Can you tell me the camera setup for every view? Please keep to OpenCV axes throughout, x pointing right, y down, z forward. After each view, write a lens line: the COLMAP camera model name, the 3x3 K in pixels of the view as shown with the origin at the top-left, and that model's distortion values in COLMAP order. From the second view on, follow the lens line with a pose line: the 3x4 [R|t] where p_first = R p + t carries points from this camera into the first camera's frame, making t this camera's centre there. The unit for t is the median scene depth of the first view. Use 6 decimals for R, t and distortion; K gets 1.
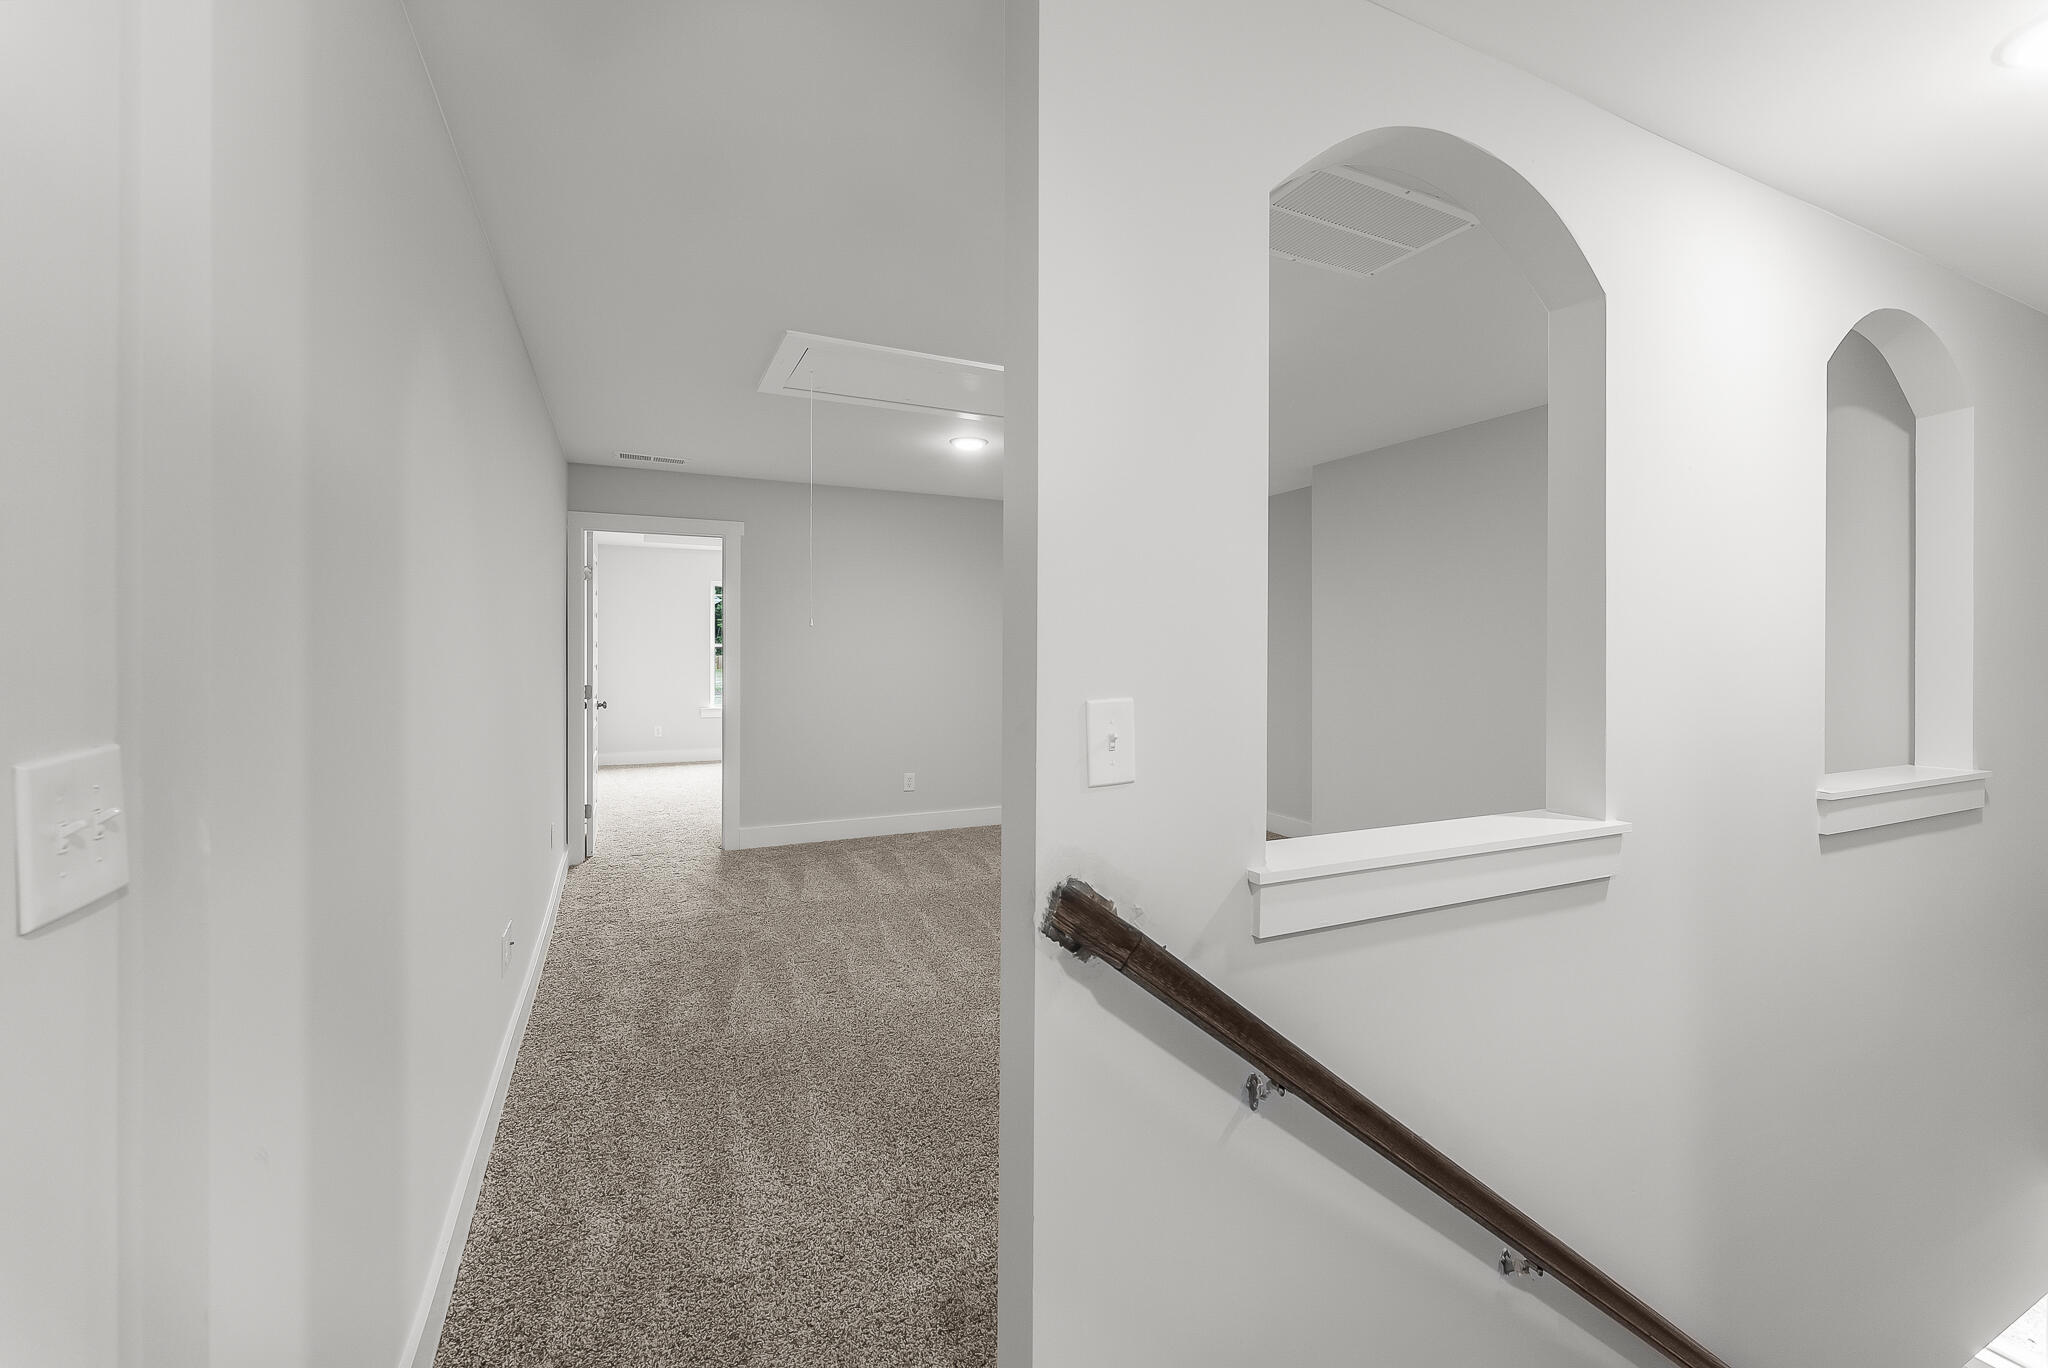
lens RADIAL K [[821.6, 0, 1024.8], [0, 821.6, 647.4], [0, 0, 1]] dist [0.021294, 0.000187]
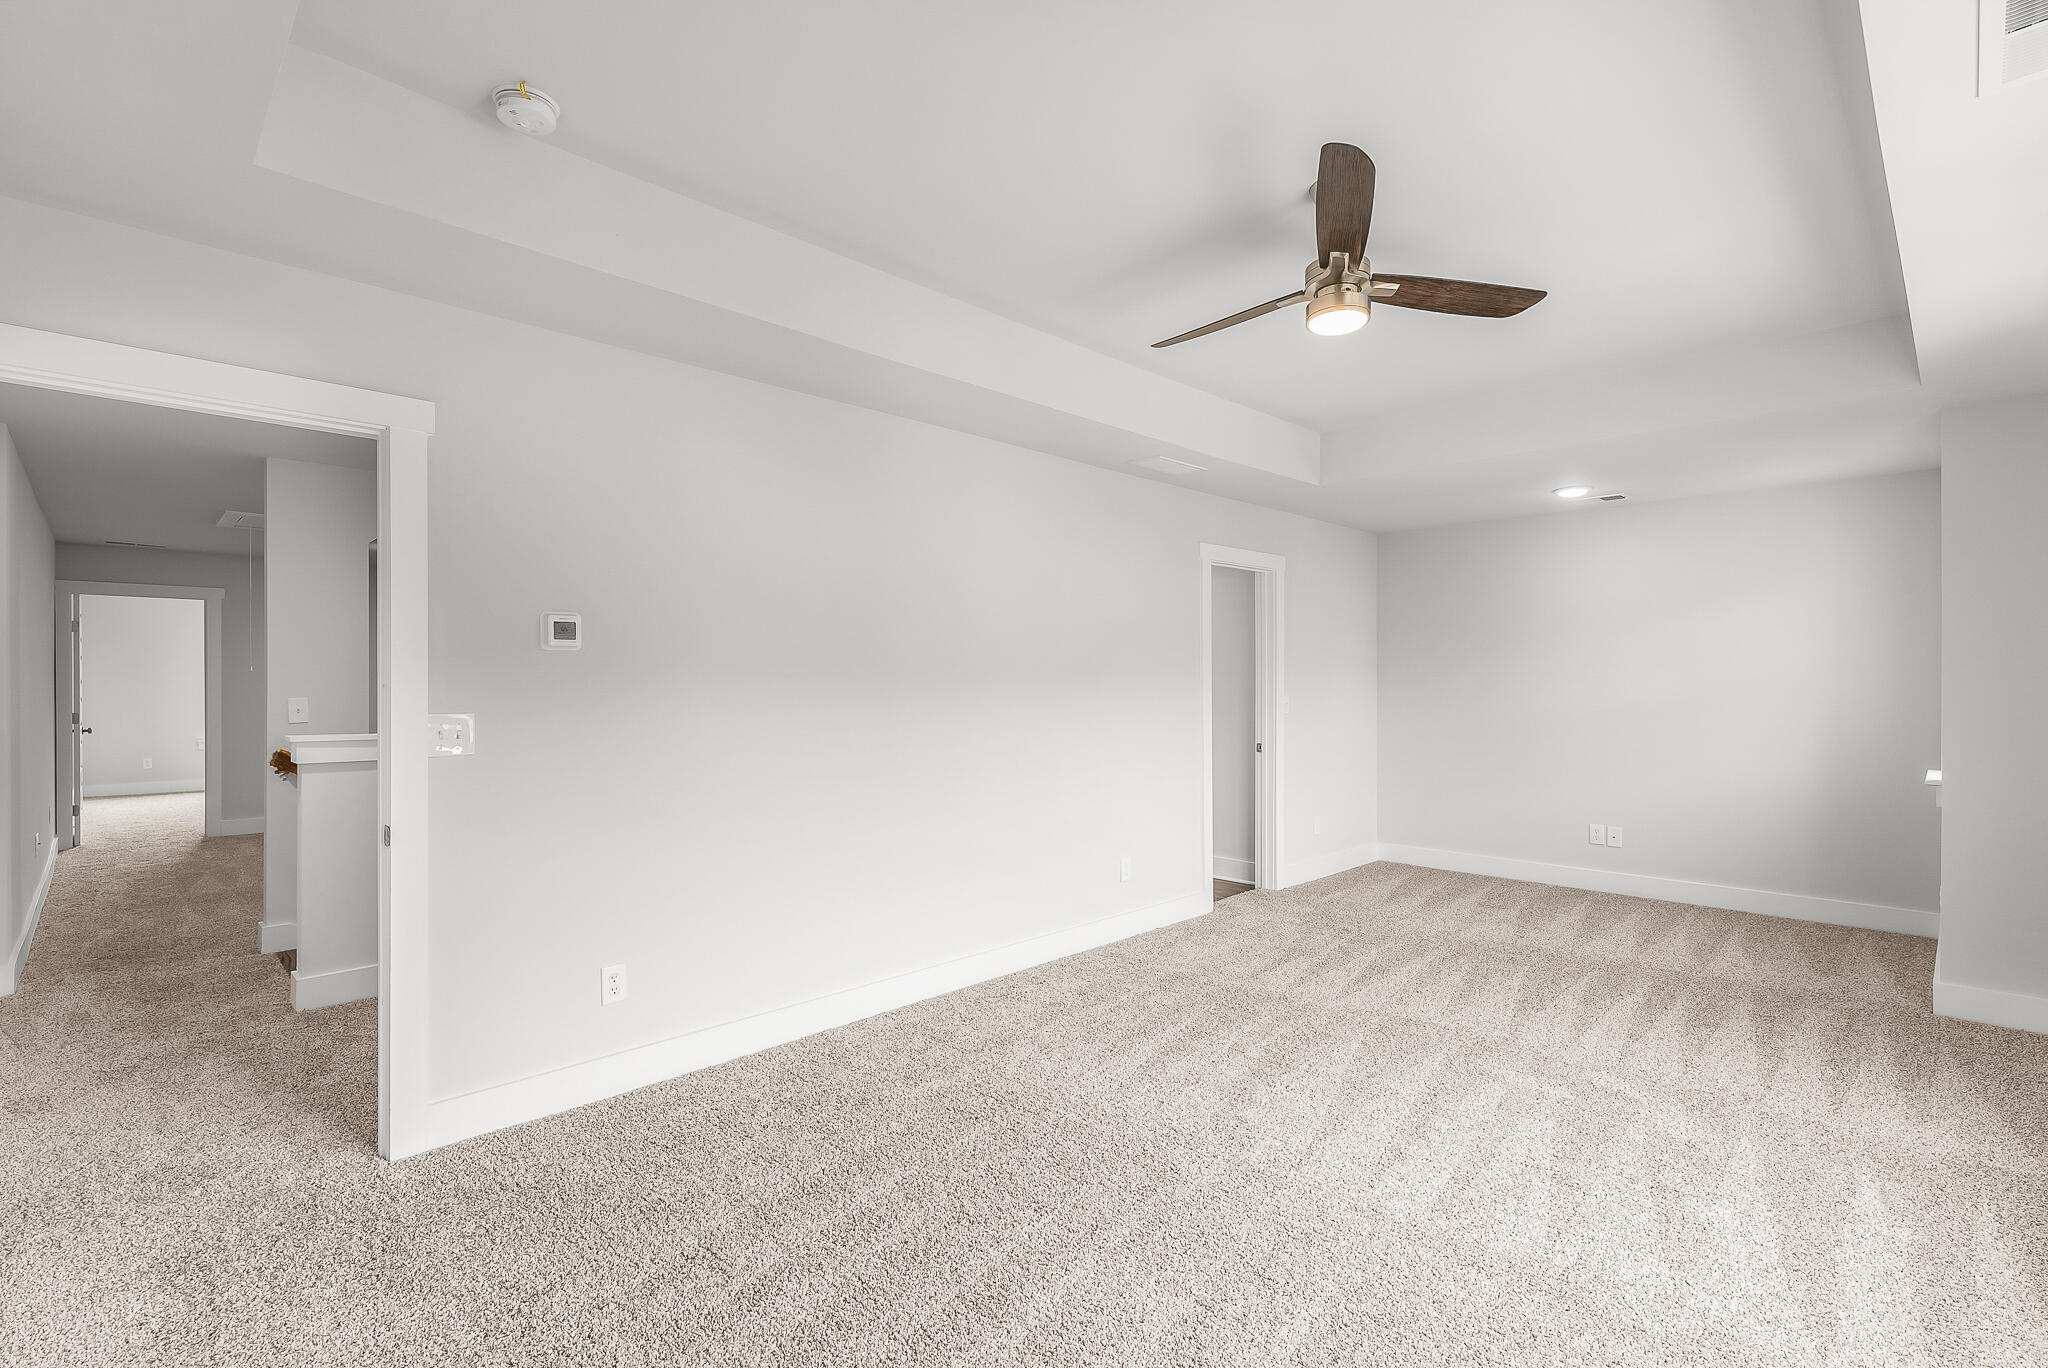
lens RADIAL K [[930.4, 0, 1024.0], [0, 930.4, 684.0], [0, 0, 1]] dist [0.000409, -0.000125]
pose [[0.945553, -0.003937, 0.325445, 0.447746], [0.003838, 0.999992, 0.000943, 0.003022], [-0.325446, 0.000357, 0.945560, -0.958733]]
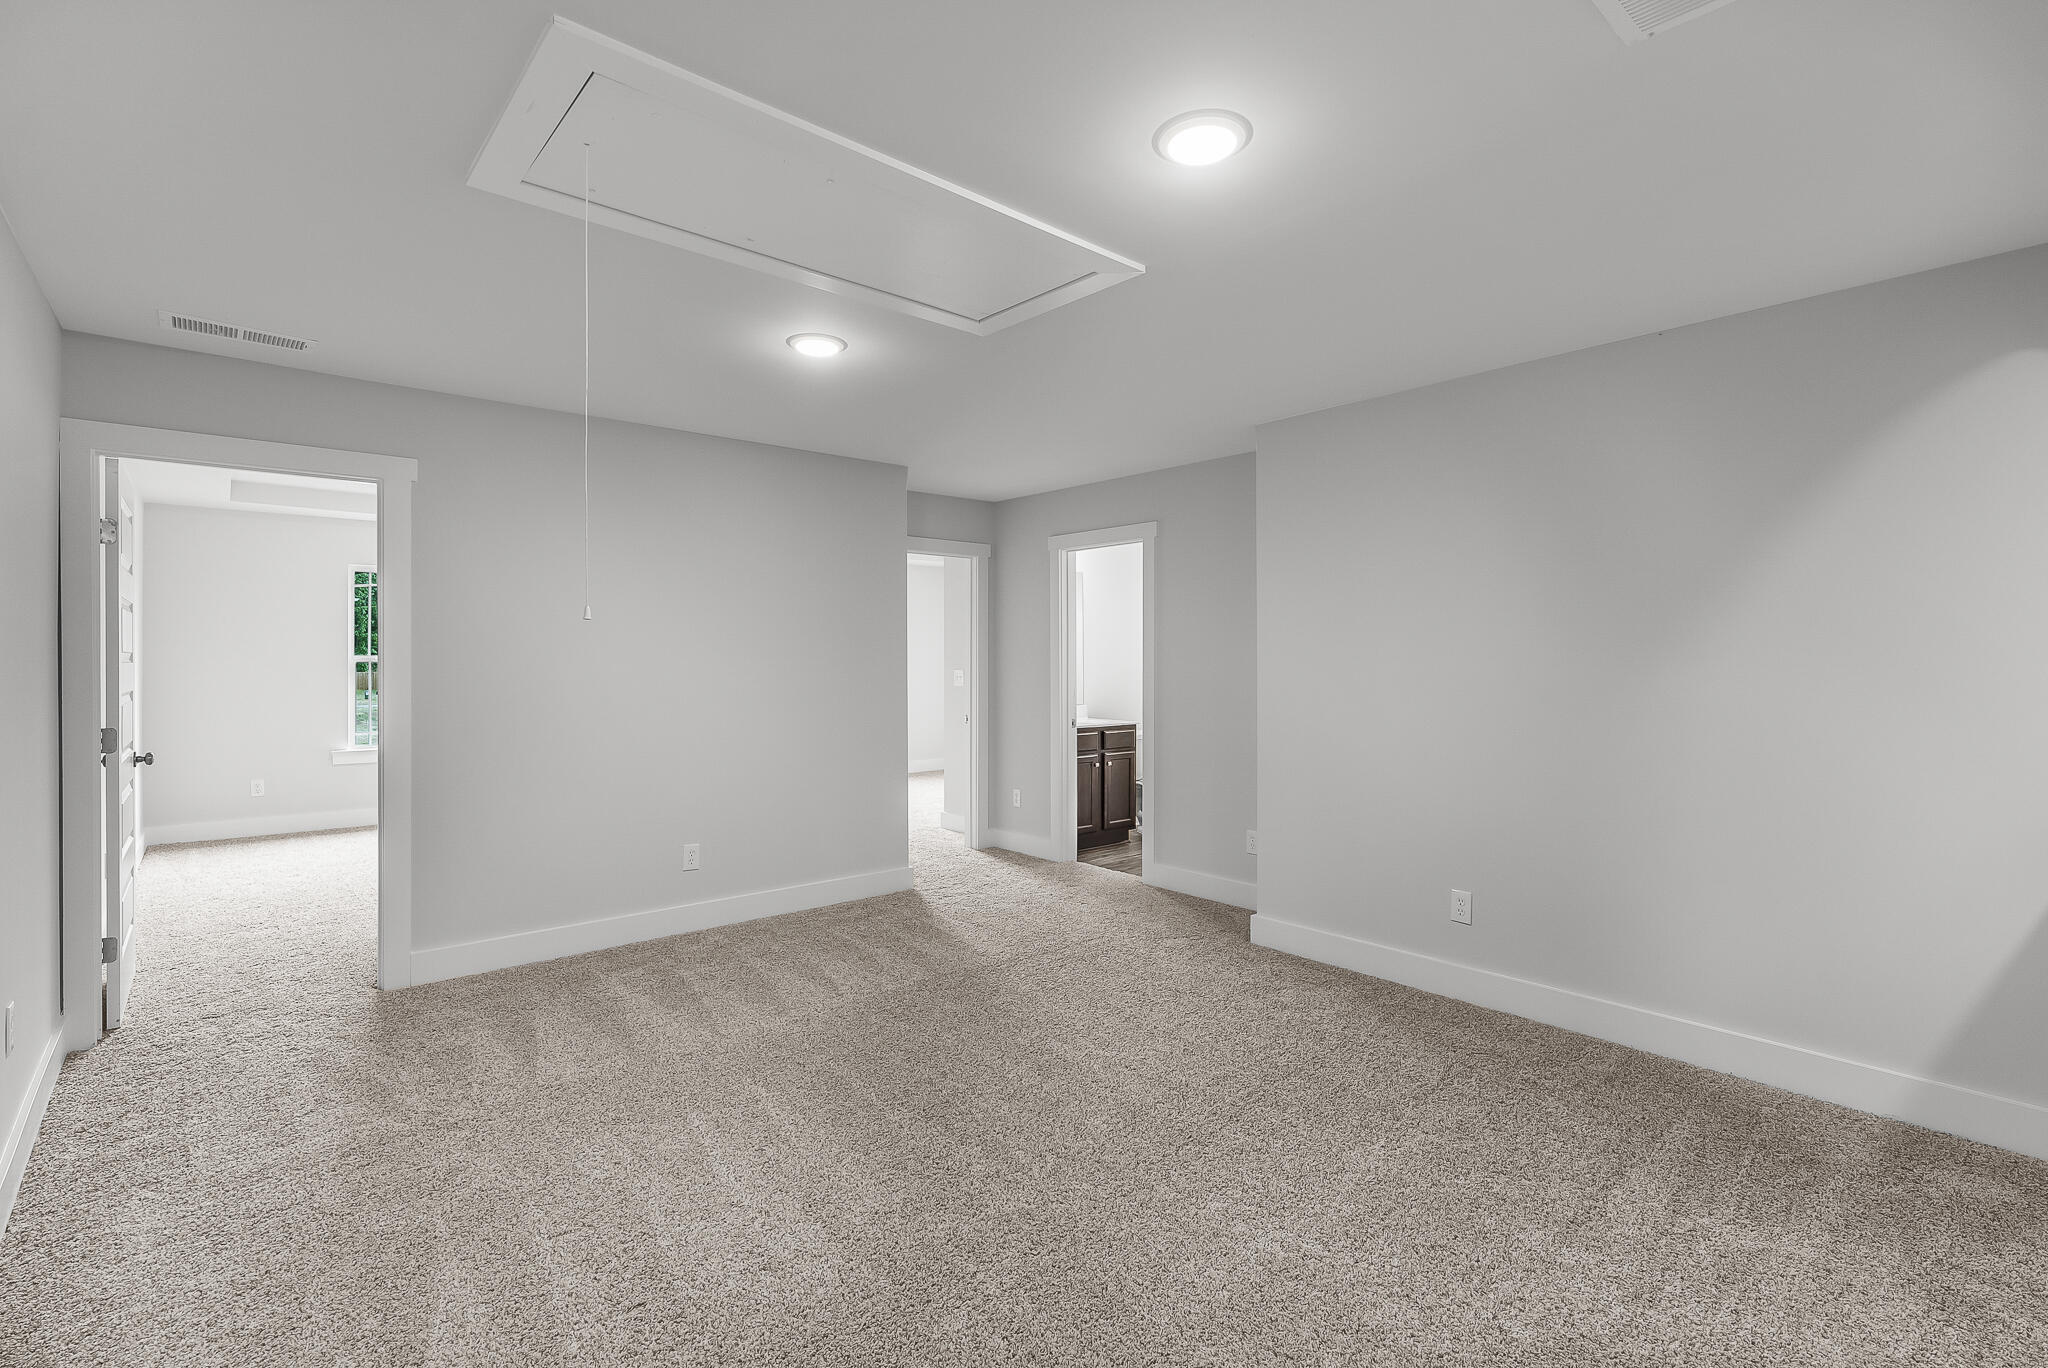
lens RADIAL K [[920.1, 0, 1028.7], [0, 920.1, 660.4], [0, 0, 1]] dist [0.001515, -0.000050]
pose [[0.961924, -0.003103, 0.273300, -0.096821], [0.002868, 0.999995, 0.001257, -0.000035], [-0.273303, -0.000426, 0.961928, 0.228348]]
